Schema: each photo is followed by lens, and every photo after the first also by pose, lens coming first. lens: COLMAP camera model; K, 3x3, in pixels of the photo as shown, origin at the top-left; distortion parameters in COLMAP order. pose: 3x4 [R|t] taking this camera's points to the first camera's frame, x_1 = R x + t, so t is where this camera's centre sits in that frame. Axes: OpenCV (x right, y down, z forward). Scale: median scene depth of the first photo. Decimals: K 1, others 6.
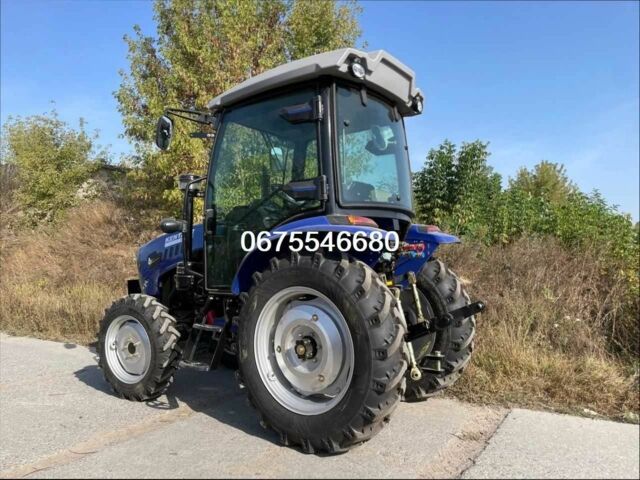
lens RADIAL K [[541.2, 0, 319.6], [0, 541.2, 265.9], [0, 0, 1]] dist [-0.000340, -0.003826]
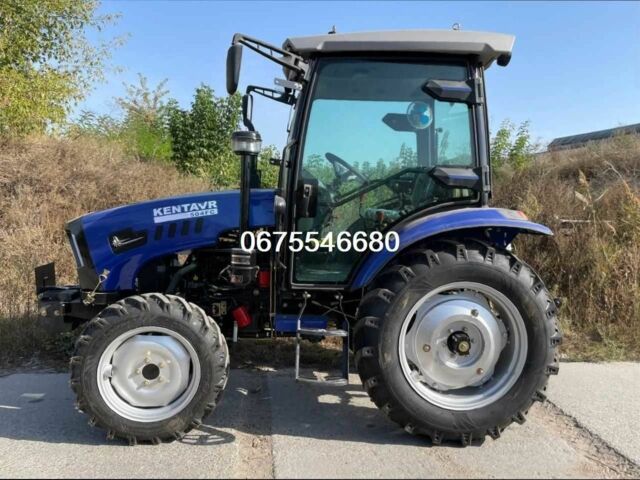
lens RADIAL K [[541.2, 0, 319.6], [0, 541.2, 265.9], [0, 0, 1]] dist [-0.000340, -0.003826]
pose [[0.741940, -0.053758, 0.668308, -0.794631], [-0.025831, 0.993749, 0.108612, -0.080259], [-0.669969, -0.097847, 0.735913, 0.436282]]
